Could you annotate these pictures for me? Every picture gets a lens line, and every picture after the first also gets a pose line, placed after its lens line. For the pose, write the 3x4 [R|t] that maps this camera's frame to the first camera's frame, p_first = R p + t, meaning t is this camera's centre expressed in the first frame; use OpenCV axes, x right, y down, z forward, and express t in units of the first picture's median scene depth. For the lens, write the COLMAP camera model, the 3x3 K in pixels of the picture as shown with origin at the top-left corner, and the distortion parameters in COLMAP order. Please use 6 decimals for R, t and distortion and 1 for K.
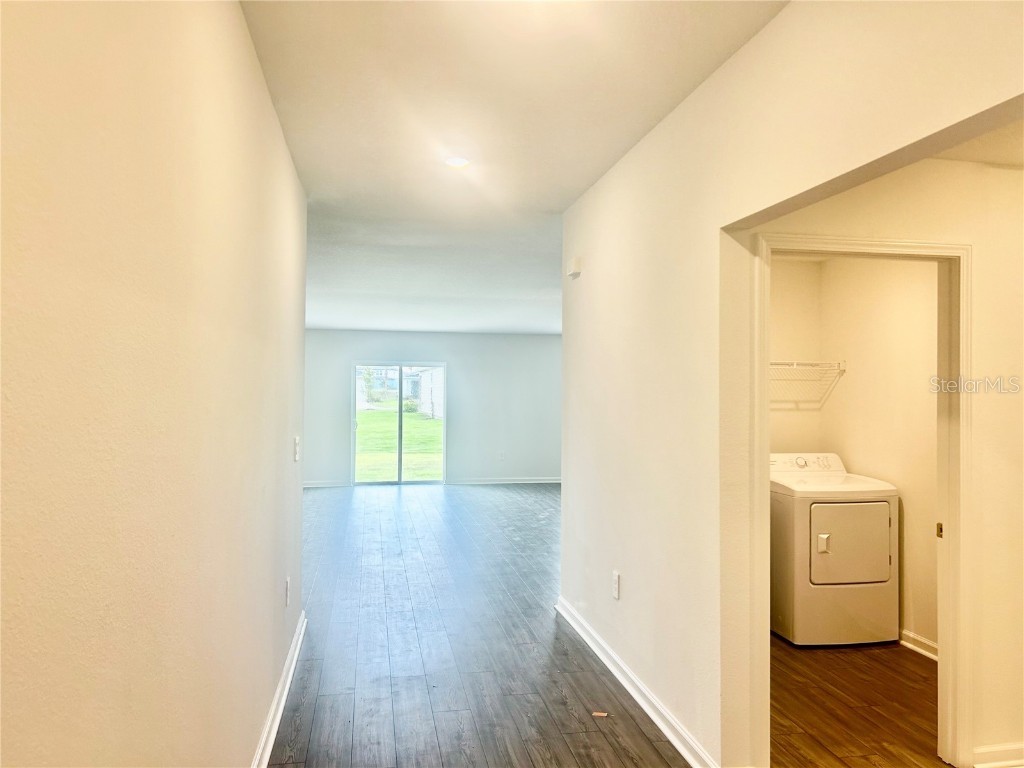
lens RADIAL K [[770.3, 0, 511.7], [0, 770.3, 387.3], [0, 0, 1]] dist [0.014638, -0.007514]
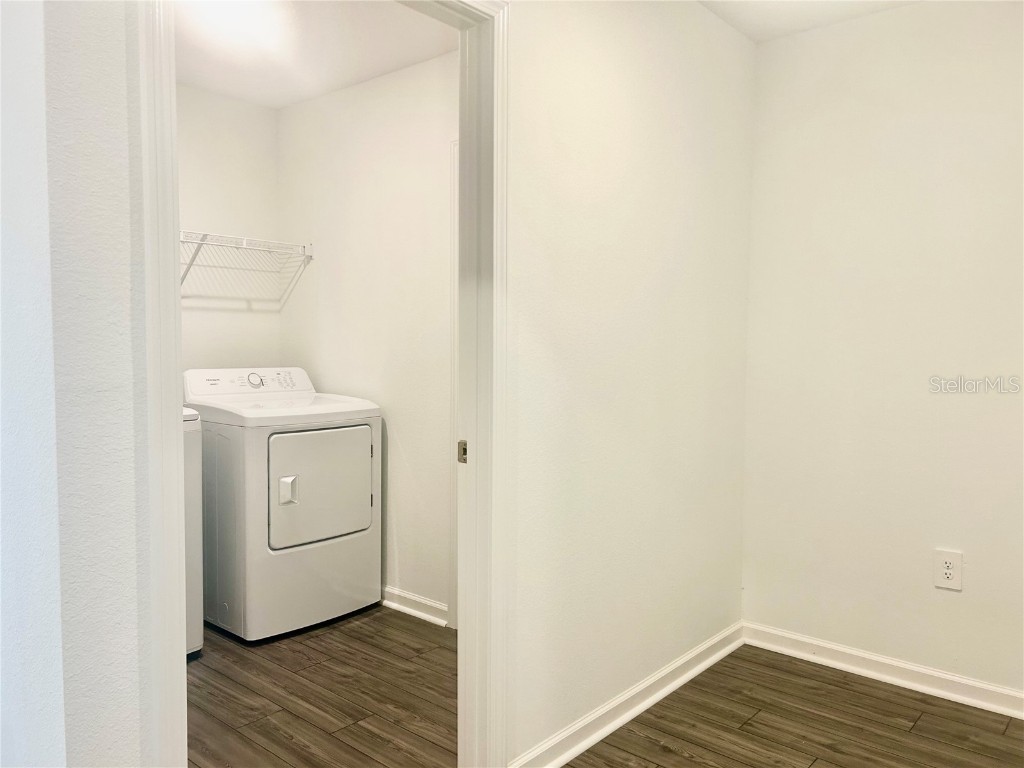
lens RADIAL K [[772.0, 0, 520.4], [0, 772.0, 384.7], [0, 0, 1]] dist [0.028897, -0.005313]
pose [[0.774901, -0.033489, 0.631195, 0.126964], [-0.008196, 0.997979, 0.063011, 0.060635], [-0.632030, -0.054000, 0.773060, 0.327830]]
